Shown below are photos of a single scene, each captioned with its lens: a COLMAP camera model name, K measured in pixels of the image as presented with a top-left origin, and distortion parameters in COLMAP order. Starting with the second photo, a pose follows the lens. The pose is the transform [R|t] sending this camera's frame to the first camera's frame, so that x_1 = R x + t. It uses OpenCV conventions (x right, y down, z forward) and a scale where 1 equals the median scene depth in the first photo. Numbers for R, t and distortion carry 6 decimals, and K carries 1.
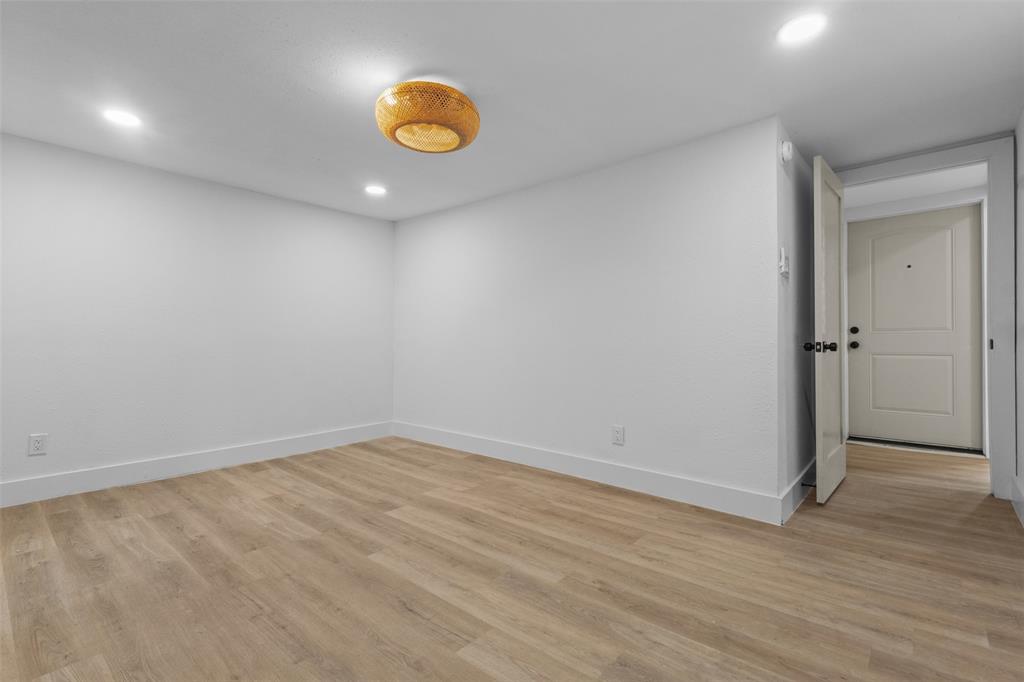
lens RADIAL K [[476.5, 0, 512.1], [0, 476.5, 340.9], [0, 0, 1]] dist [0.000071, 0.000755]
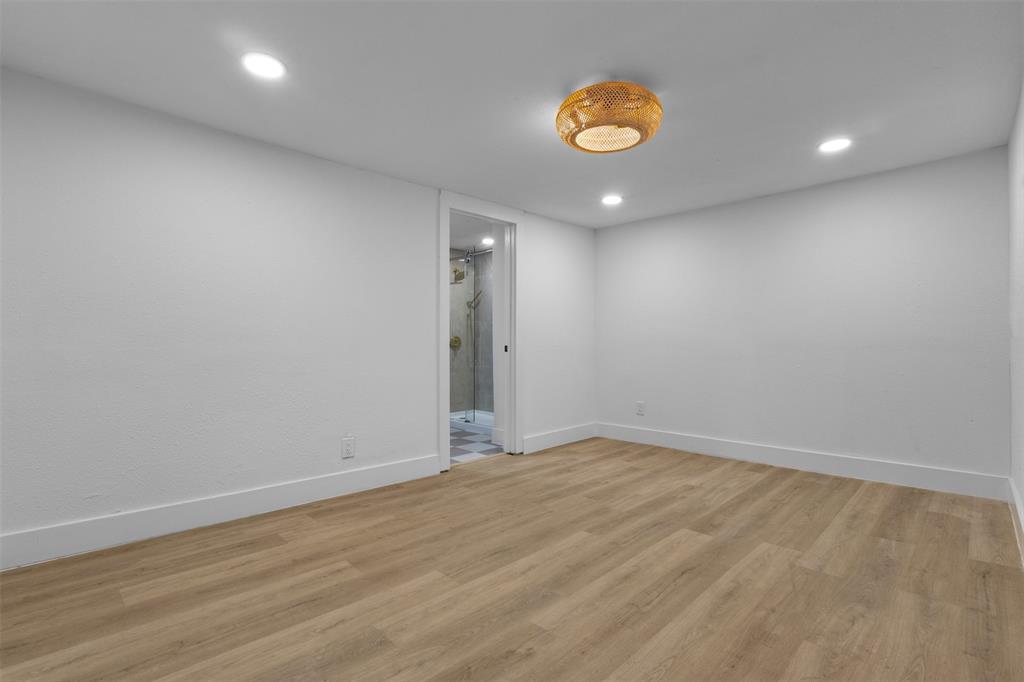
lens RADIAL K [[476.5, 0, 512.4], [0, 476.5, 342.2], [0, 0, 1]] dist [0.000071, 0.000755]
pose [[-0.085724, -0.003259, -0.996314, 0.738817], [0.002010, 0.999992, -0.003444, -0.002205], [0.996317, -0.002298, -0.085717, 0.794669]]
